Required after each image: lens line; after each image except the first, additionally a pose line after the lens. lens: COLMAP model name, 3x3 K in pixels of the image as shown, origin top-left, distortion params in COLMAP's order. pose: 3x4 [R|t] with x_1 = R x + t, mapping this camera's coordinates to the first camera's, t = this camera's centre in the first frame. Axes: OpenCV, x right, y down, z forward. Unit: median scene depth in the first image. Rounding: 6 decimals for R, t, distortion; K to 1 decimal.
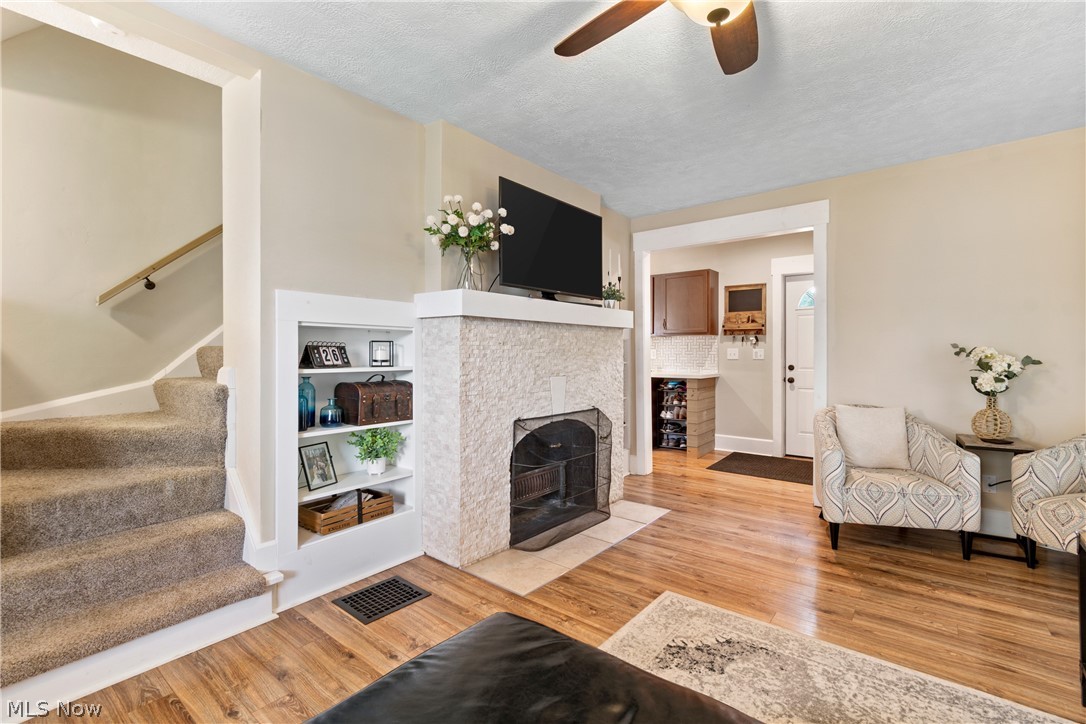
lens RADIAL K [[481.6, 0, 549.5], [0, 481.6, 353.2], [0, 0, 1]] dist [0.001995, -0.000132]
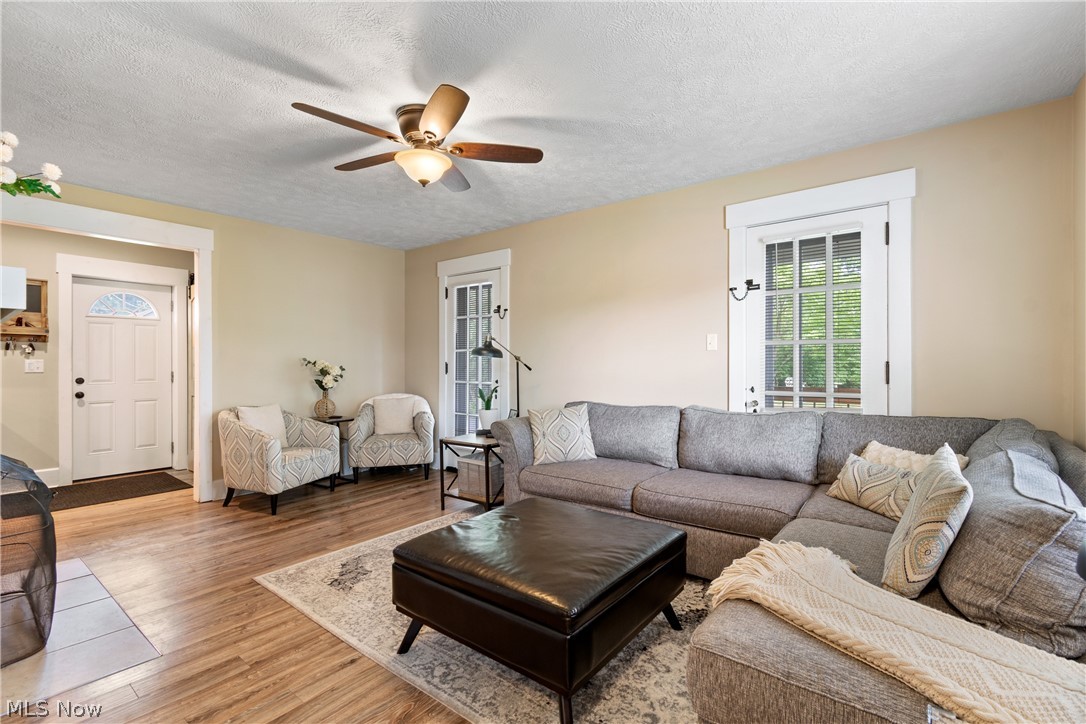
lens RADIAL K [[481.6, 0, 549.7], [0, 481.6, 364.8], [0, 0, 1]] dist [0.001995, -0.000132]
pose [[-0.007160, -0.002321, 0.999972, -0.742315], [0.000754, 0.999997, 0.002326, -0.002397], [-0.999974, 0.000771, -0.007158, 0.272063]]
